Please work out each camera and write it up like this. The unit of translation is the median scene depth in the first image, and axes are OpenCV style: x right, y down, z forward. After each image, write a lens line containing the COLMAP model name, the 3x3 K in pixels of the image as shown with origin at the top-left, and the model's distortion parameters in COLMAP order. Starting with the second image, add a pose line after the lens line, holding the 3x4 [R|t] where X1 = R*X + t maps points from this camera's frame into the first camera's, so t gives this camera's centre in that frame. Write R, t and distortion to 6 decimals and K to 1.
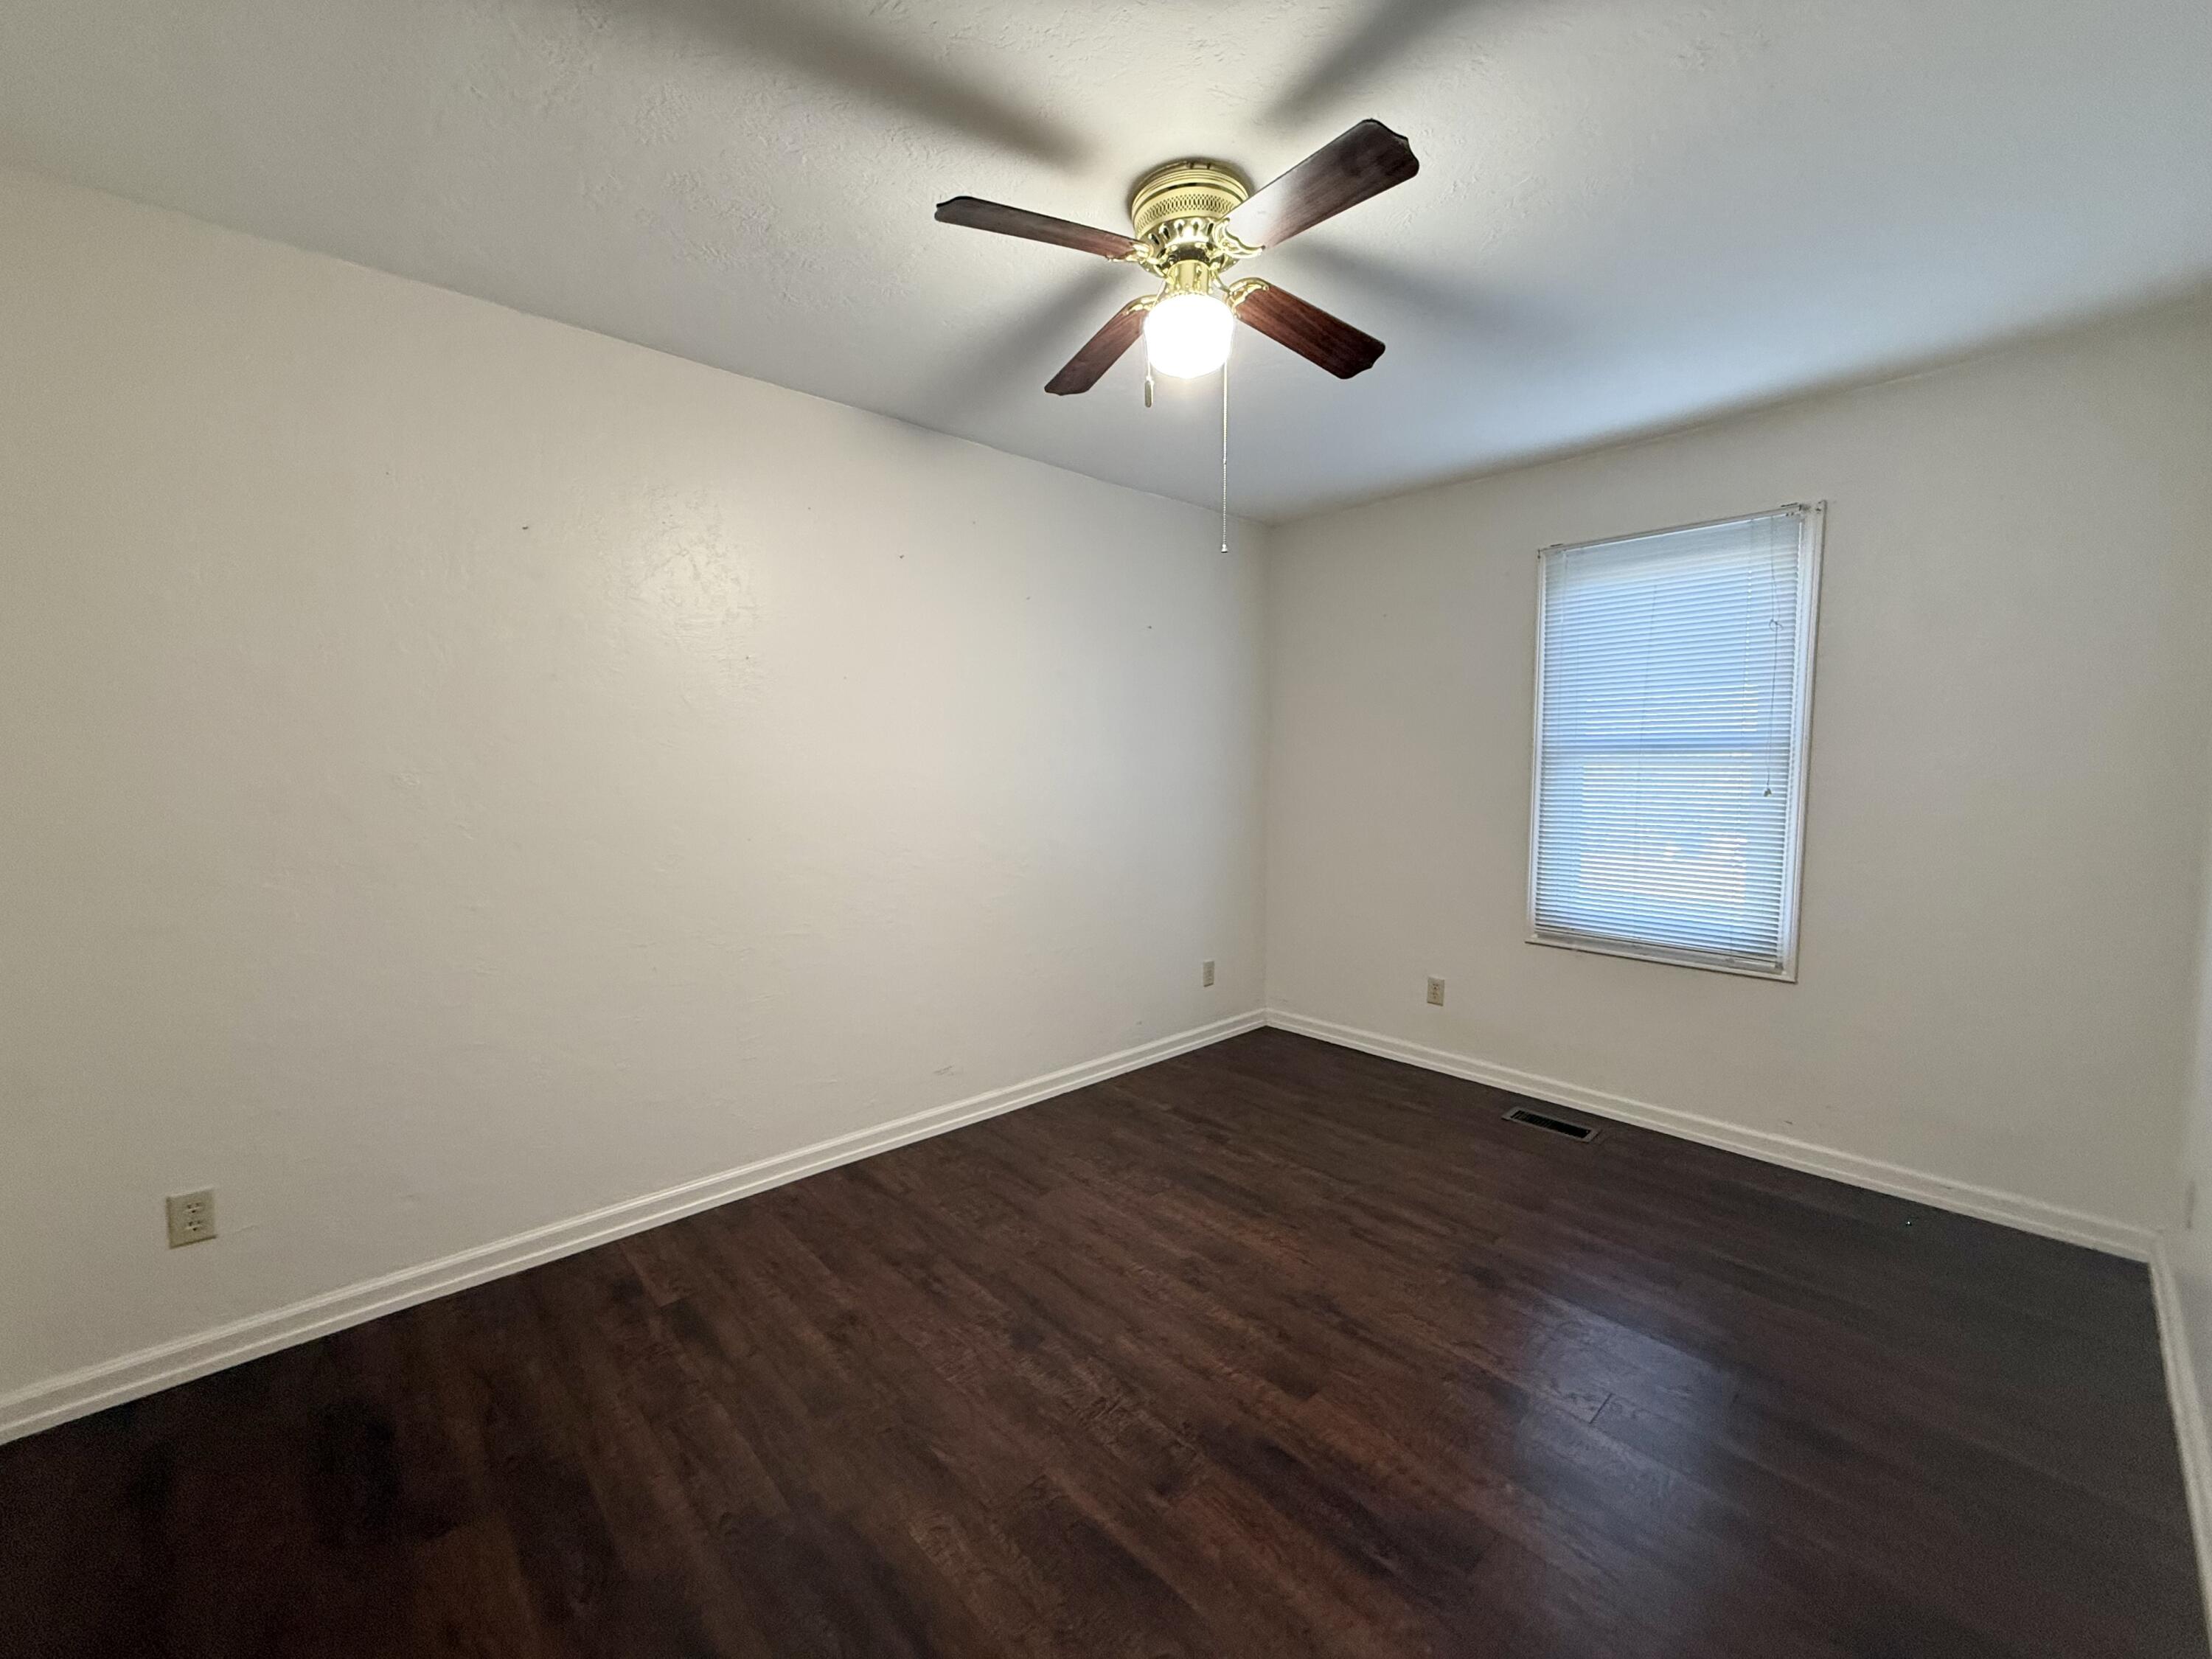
lens RADIAL K [[881.1, 0, 1097.0], [0, 881.1, 826.6], [0, 0, 1]] dist [-0.002417, -0.000473]
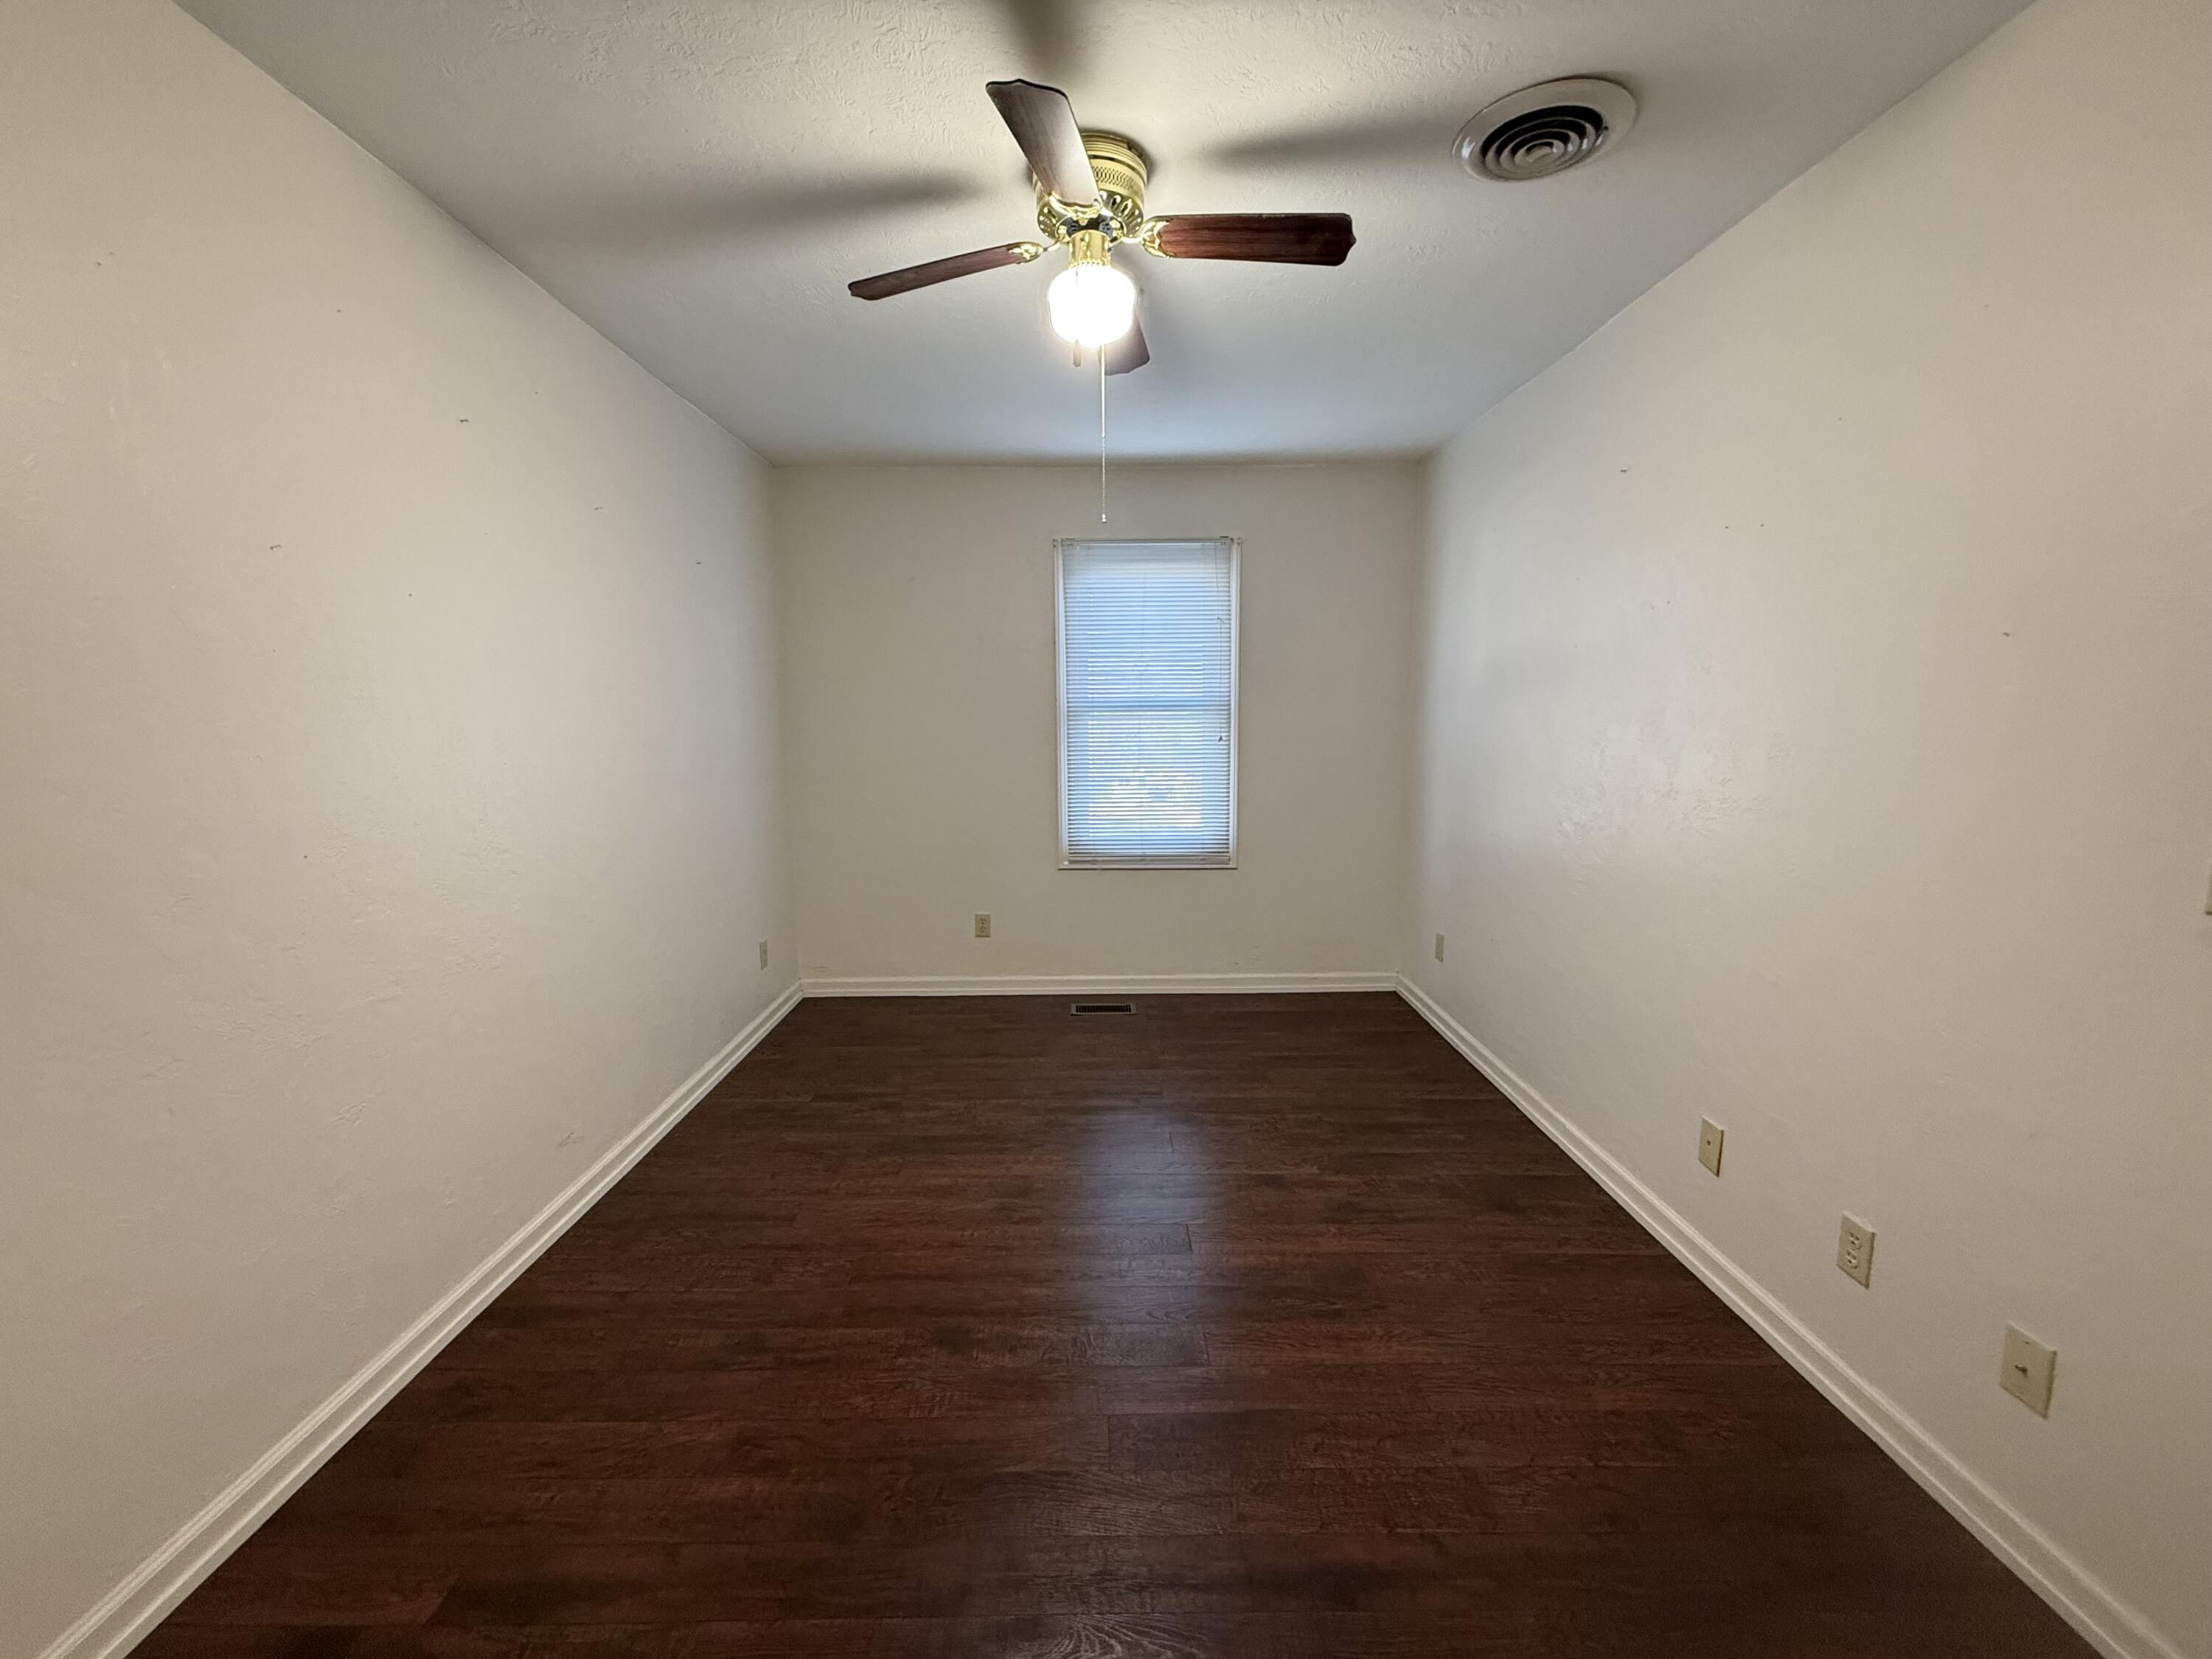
lens RADIAL K [[881.1, 0, 1100.6], [0, 881.1, 828.4], [0, 0, 1]] dist [-0.002417, -0.000473]
pose [[0.664986, -0.098641, 0.740313, -0.449851], [0.062339, 0.995112, 0.076595, -0.016423], [-0.744249, -0.004785, 0.667885, 0.189548]]
